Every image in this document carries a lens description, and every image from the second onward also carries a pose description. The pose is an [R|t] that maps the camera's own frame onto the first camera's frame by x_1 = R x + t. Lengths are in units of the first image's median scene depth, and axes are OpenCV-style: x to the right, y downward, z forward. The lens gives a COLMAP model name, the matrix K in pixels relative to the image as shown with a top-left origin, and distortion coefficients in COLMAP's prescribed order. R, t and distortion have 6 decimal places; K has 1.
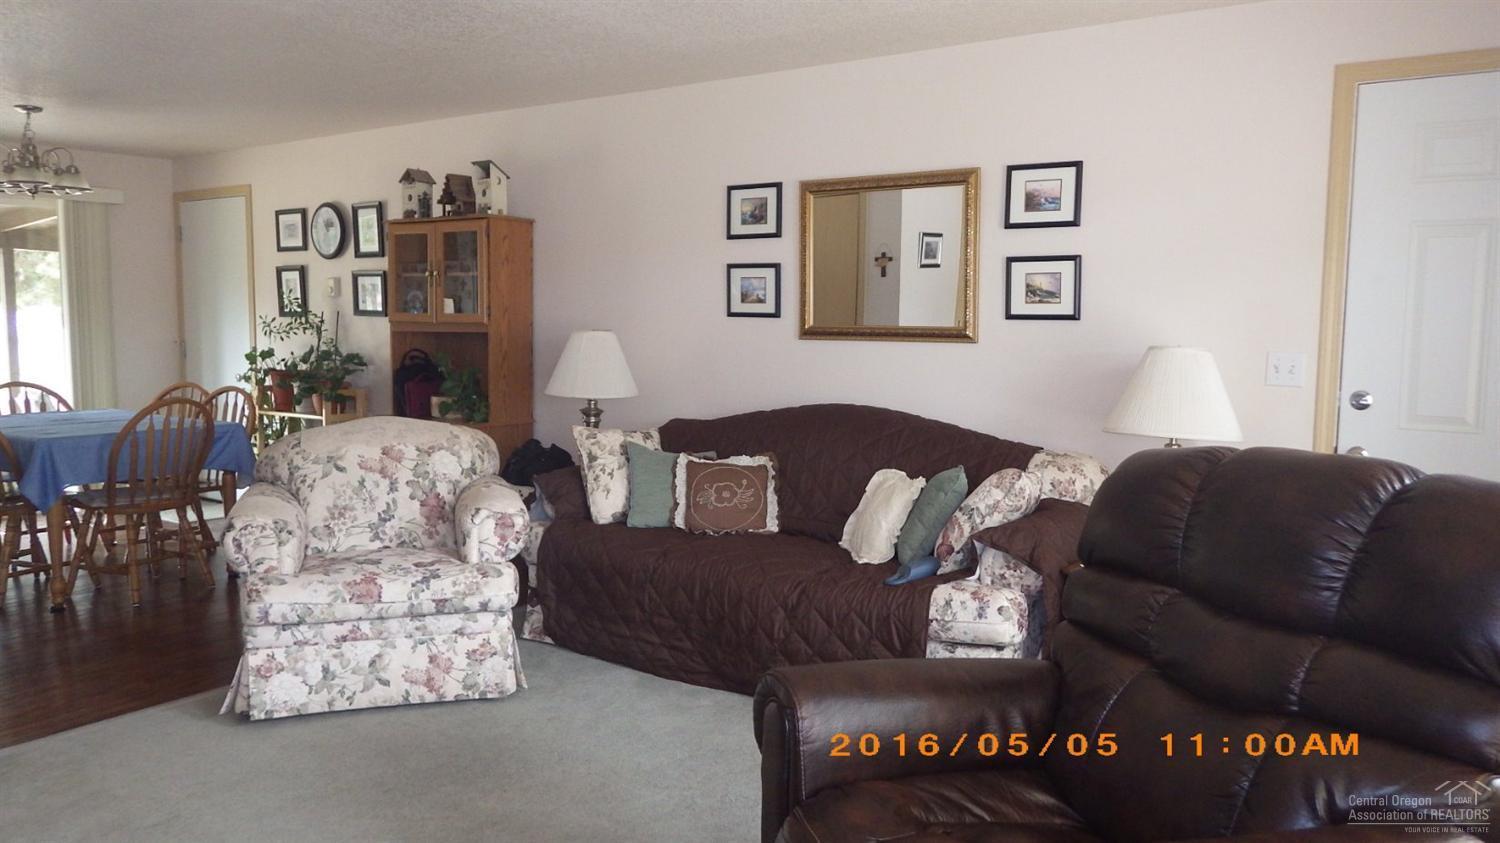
lens RADIAL K [[1126.8, 0, 750.0], [0, 1126.8, 421.5], [0, 0, 1]] dist [0.017799, -0.003397]
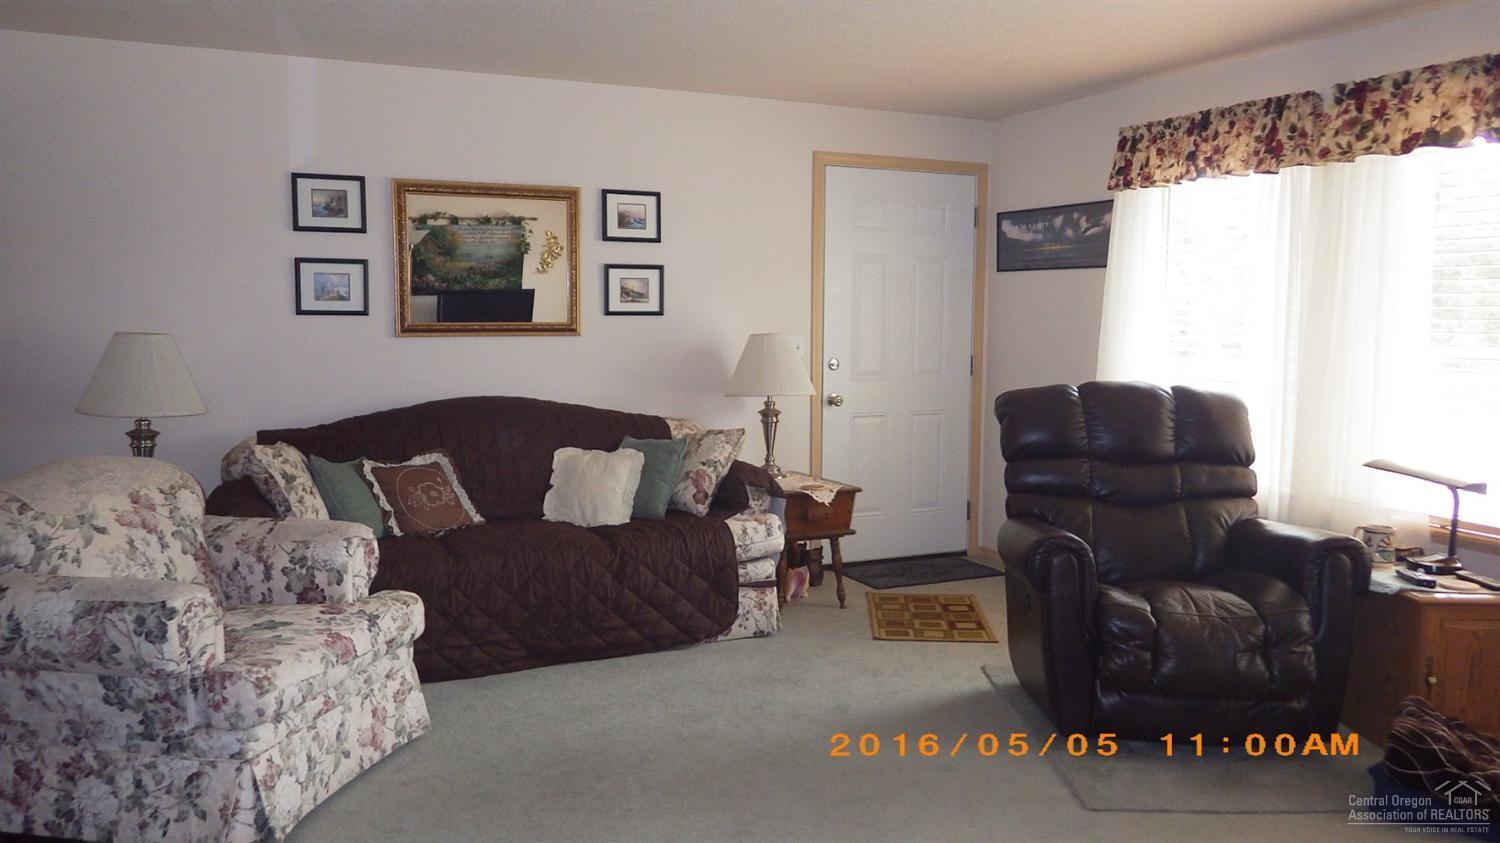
lens RADIAL K [[1126.8, 0, 750.0], [0, 1126.8, 421.5], [0, 0, 1]] dist [0.017799, -0.003397]
pose [[0.491351, -0.090708, 0.866225, -0.773484], [0.085642, 0.994774, 0.055591, -0.031722], [-0.866741, 0.046871, 0.496552, 0.273414]]
